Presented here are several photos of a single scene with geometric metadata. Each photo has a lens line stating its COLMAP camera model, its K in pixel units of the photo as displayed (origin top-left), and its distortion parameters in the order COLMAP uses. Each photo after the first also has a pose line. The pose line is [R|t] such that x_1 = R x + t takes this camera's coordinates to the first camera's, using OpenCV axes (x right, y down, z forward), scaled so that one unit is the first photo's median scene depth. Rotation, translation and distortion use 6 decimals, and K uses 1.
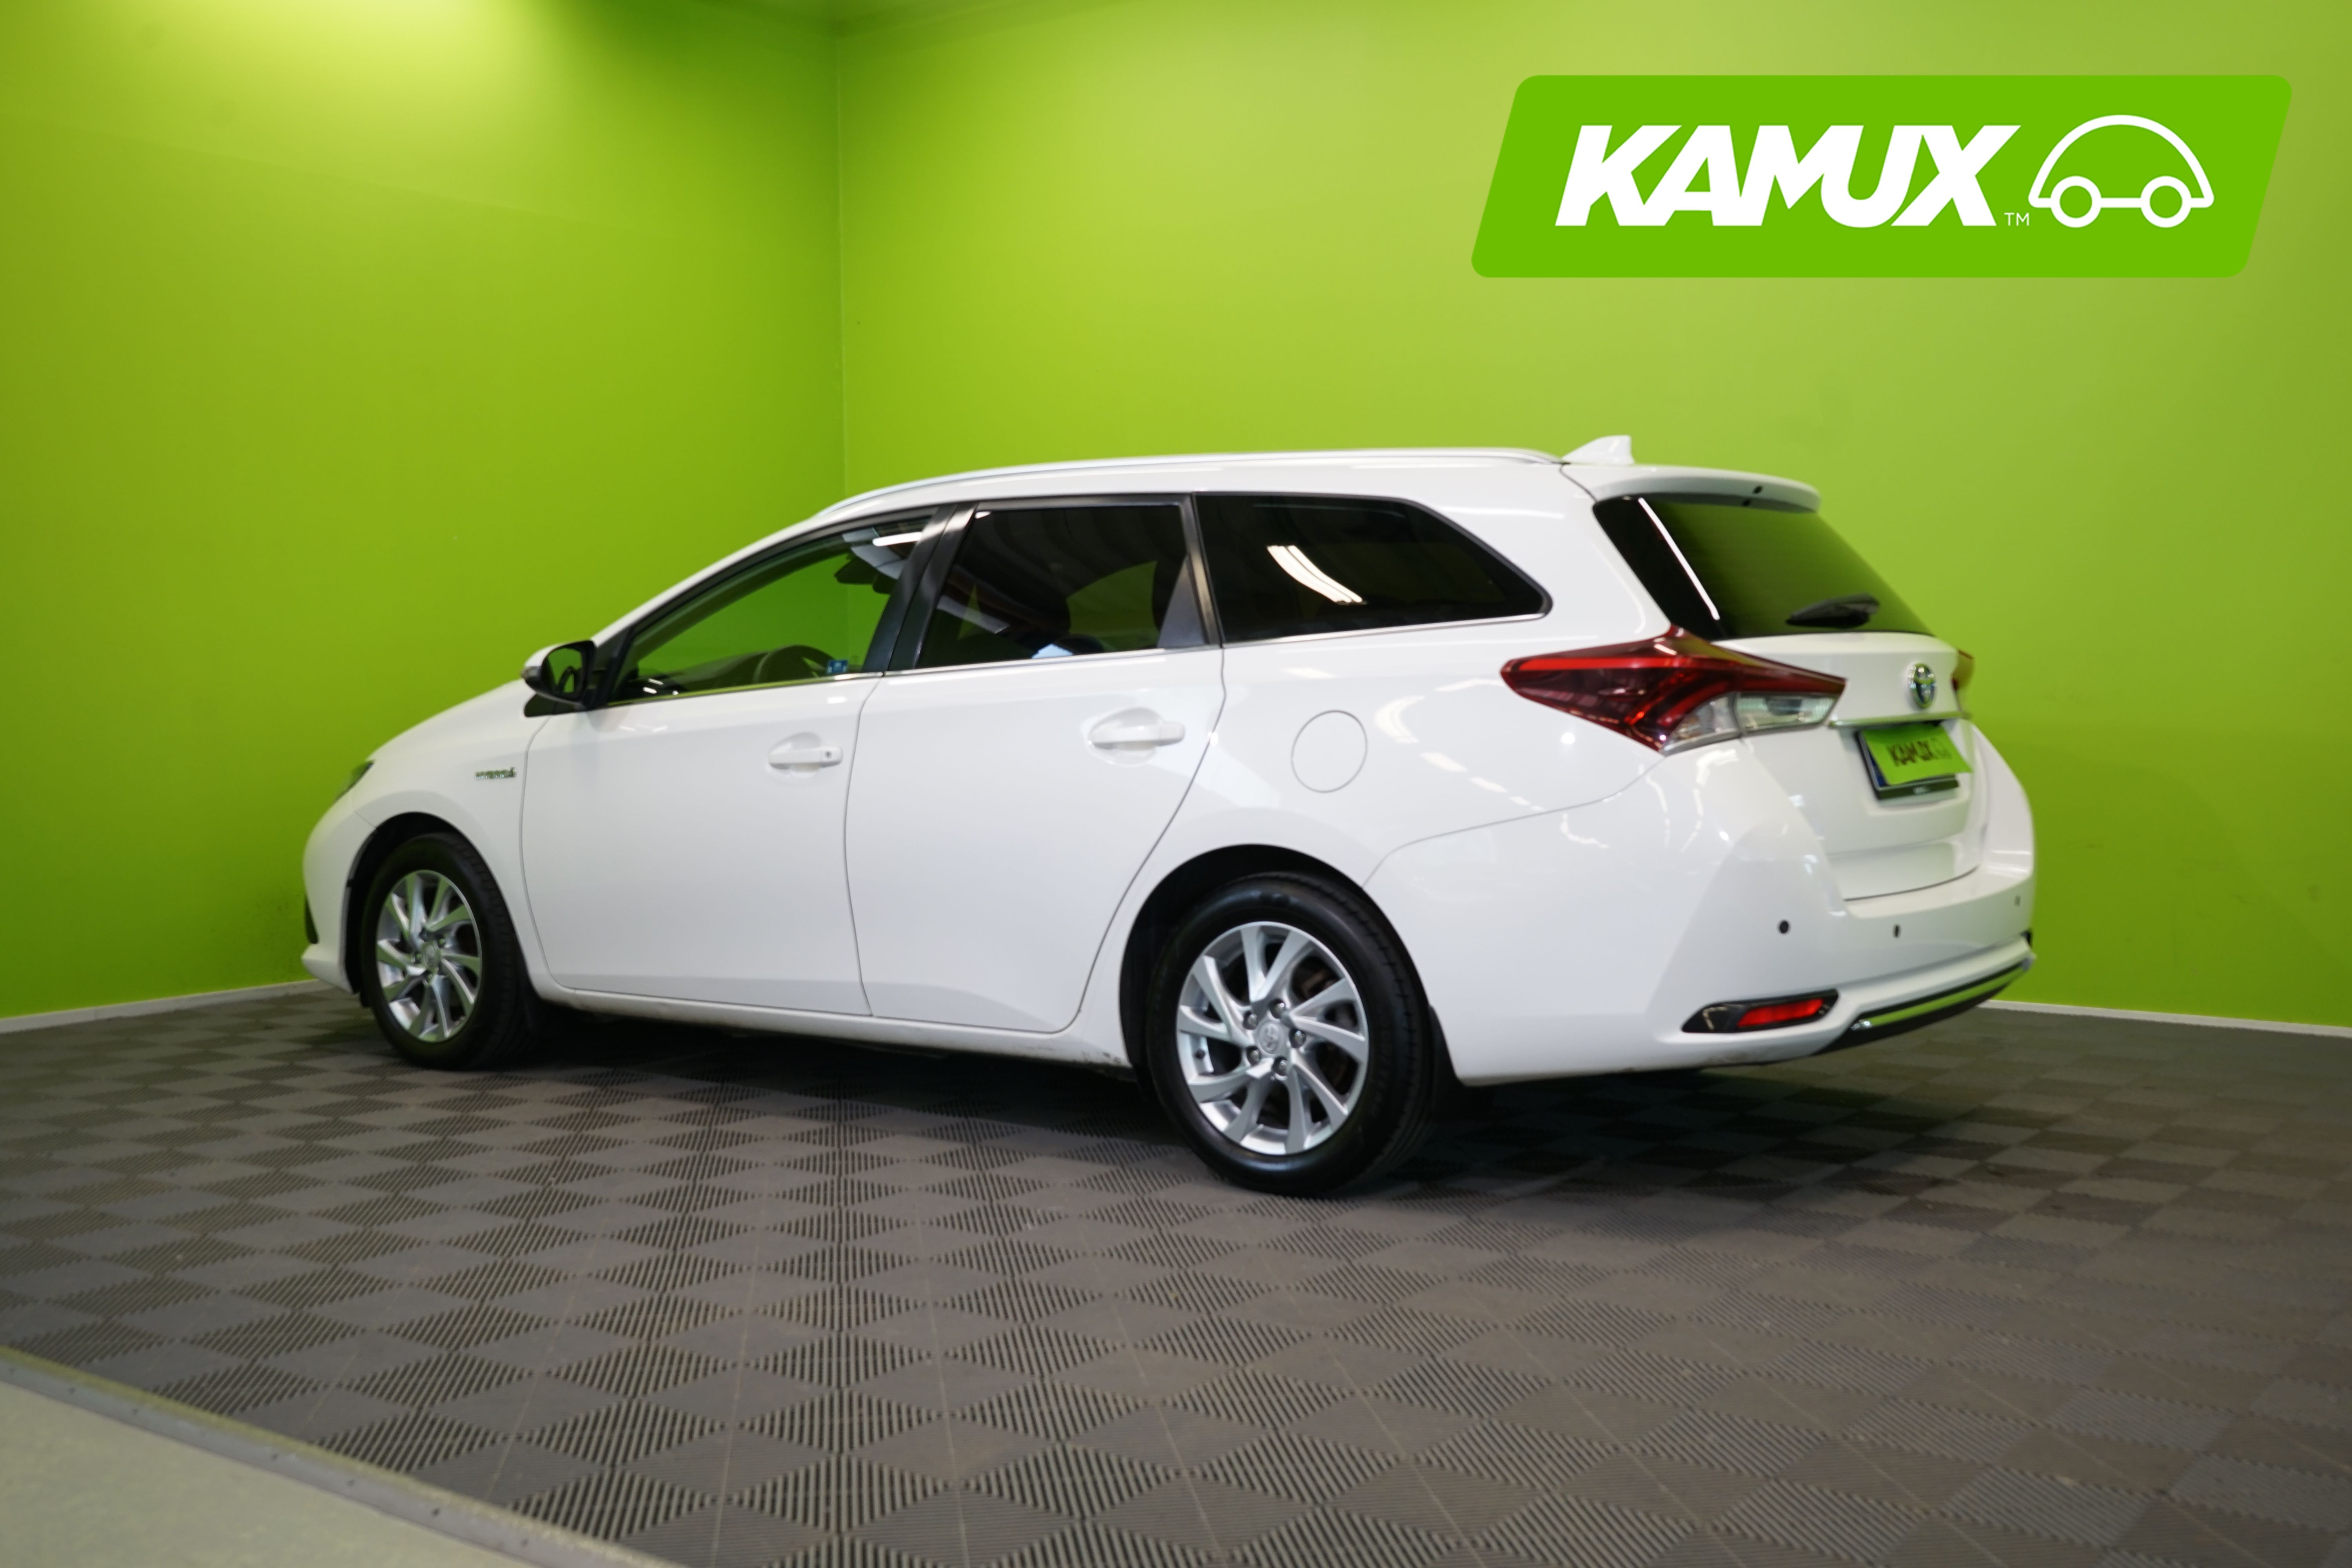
lens RADIAL K [[2370.0, 0, 1176.0], [0, 2370.0, 784.0], [0, 0, 1]] dist [-0.001435, -0.001197]
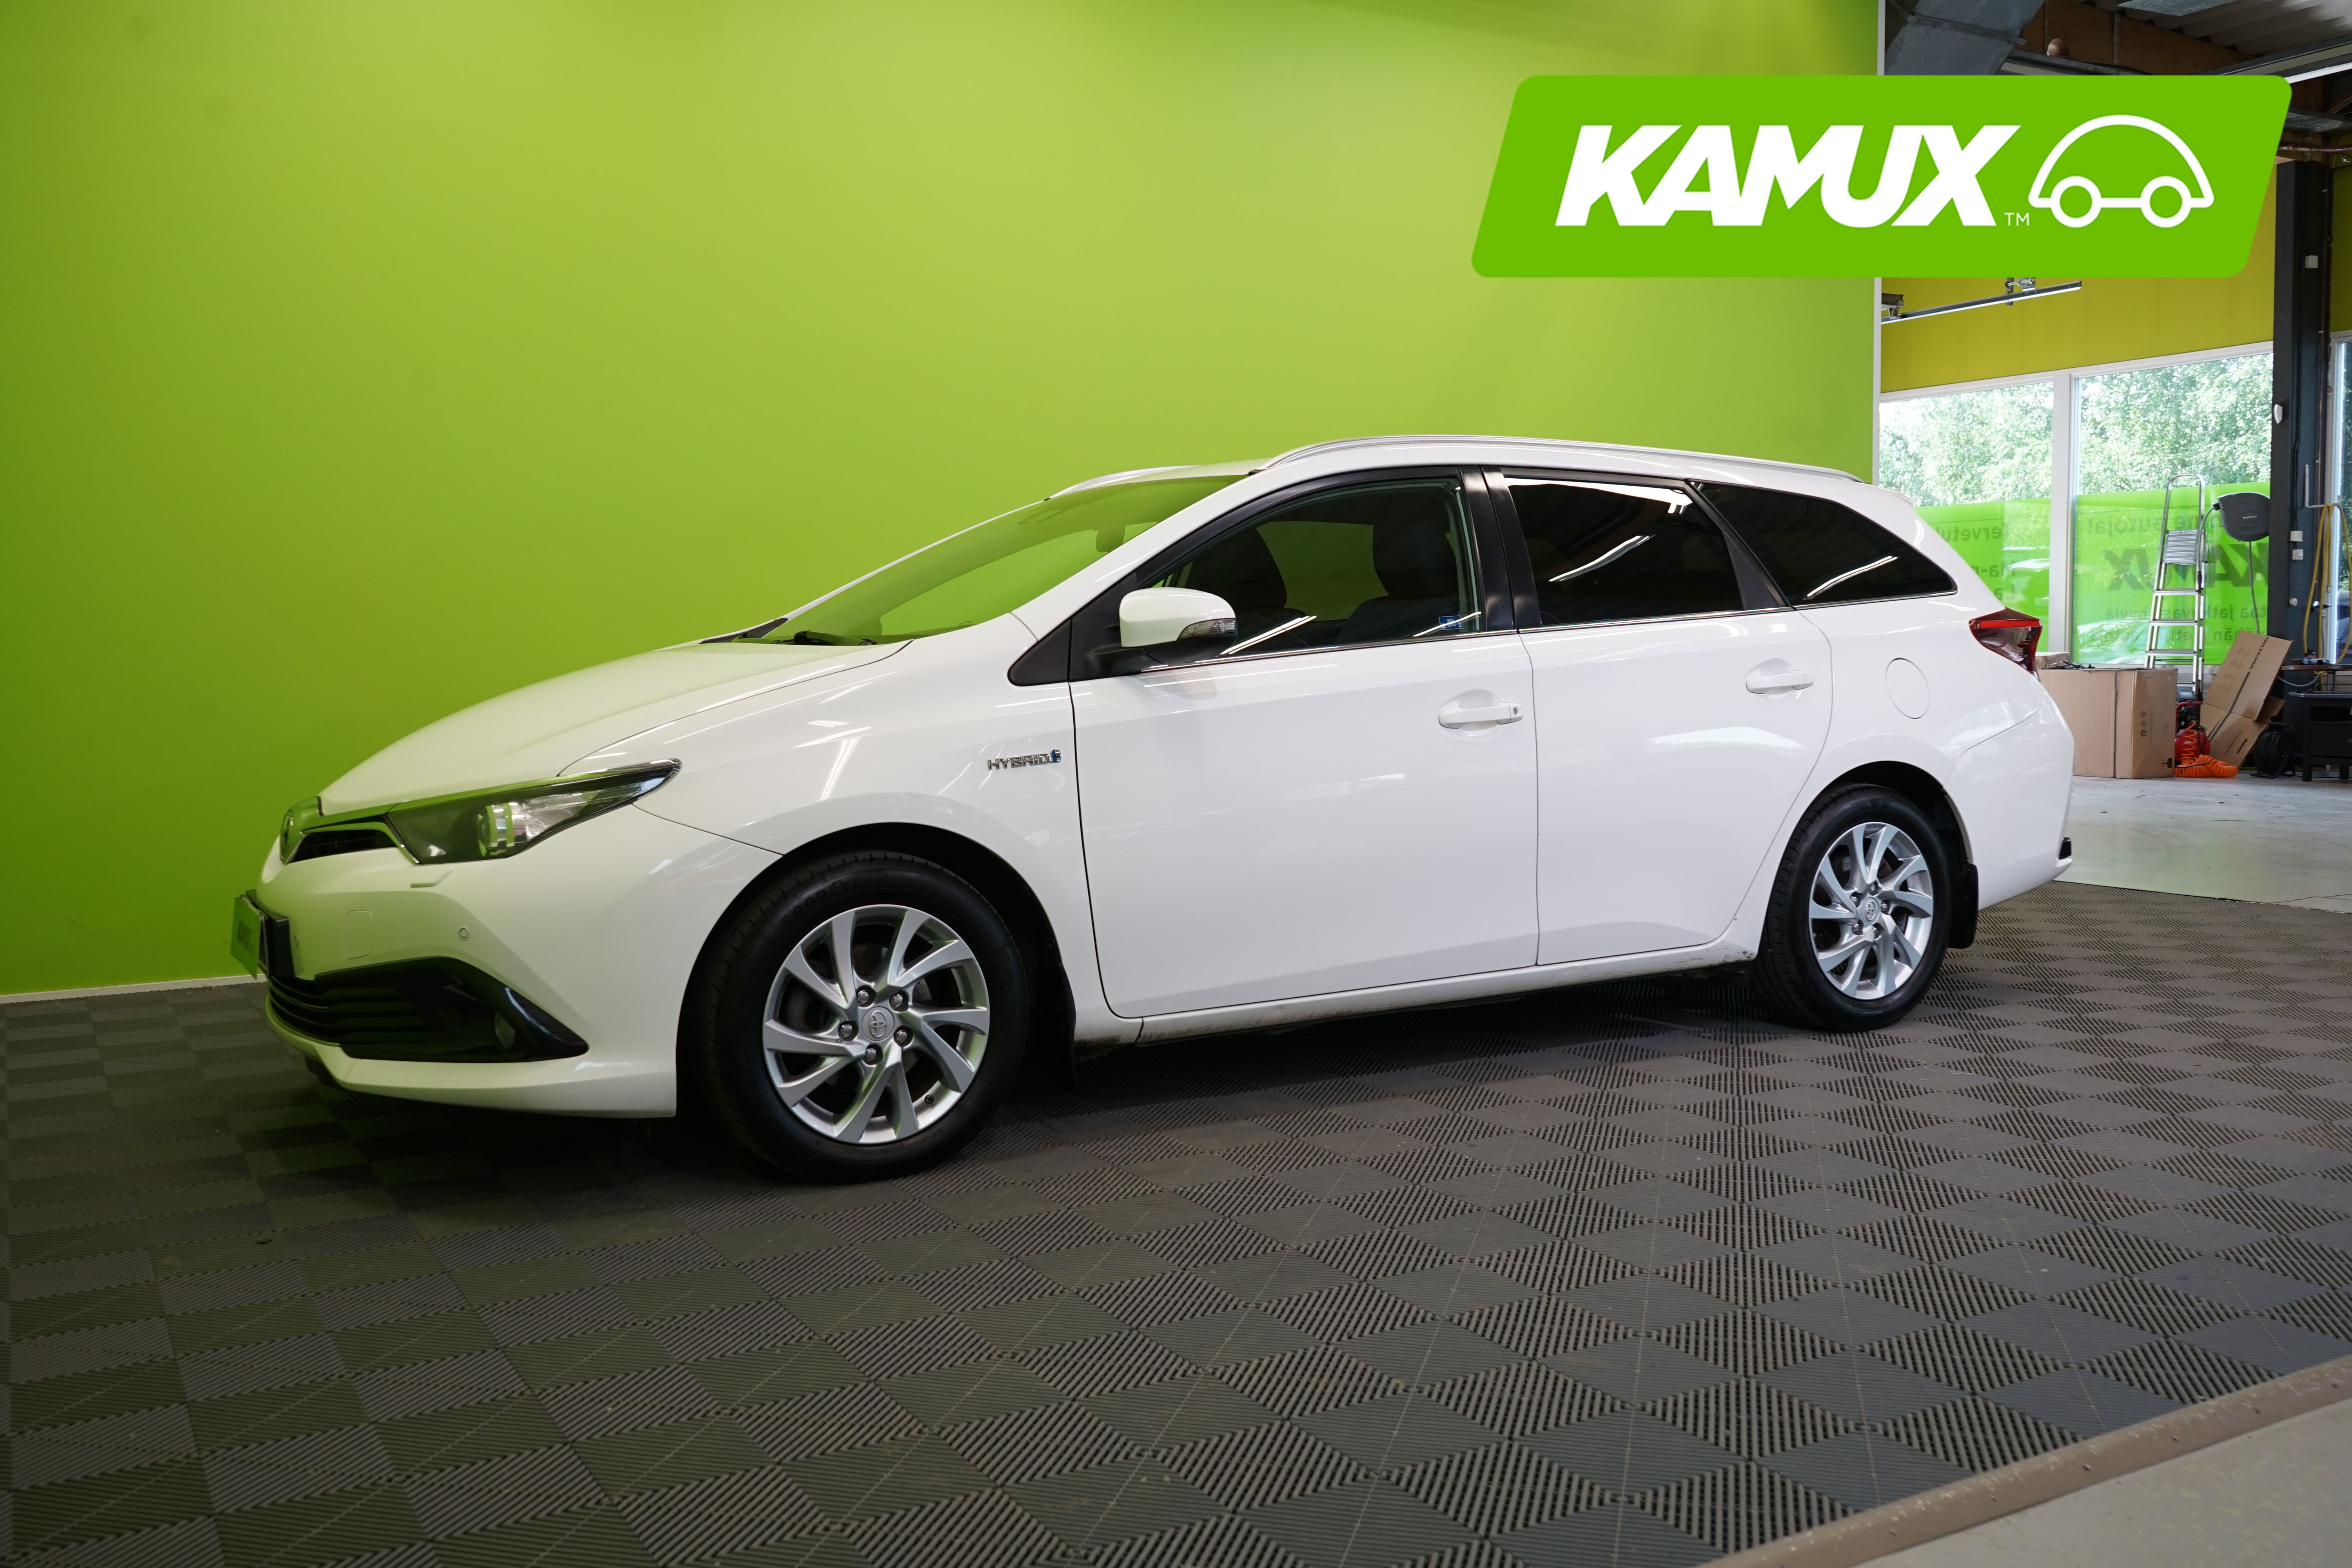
lens RADIAL K [[2183.0, 0, 1176.0], [0, 2183.0, 784.0], [0, 0, 1]] dist [-0.000600, 0.000942]
pose [[0.381723, -0.053009, 0.922756, -1.037213], [0.054616, 0.997903, 0.034733, -0.021121], [-0.922662, 0.037139, 0.383817, 0.765516]]
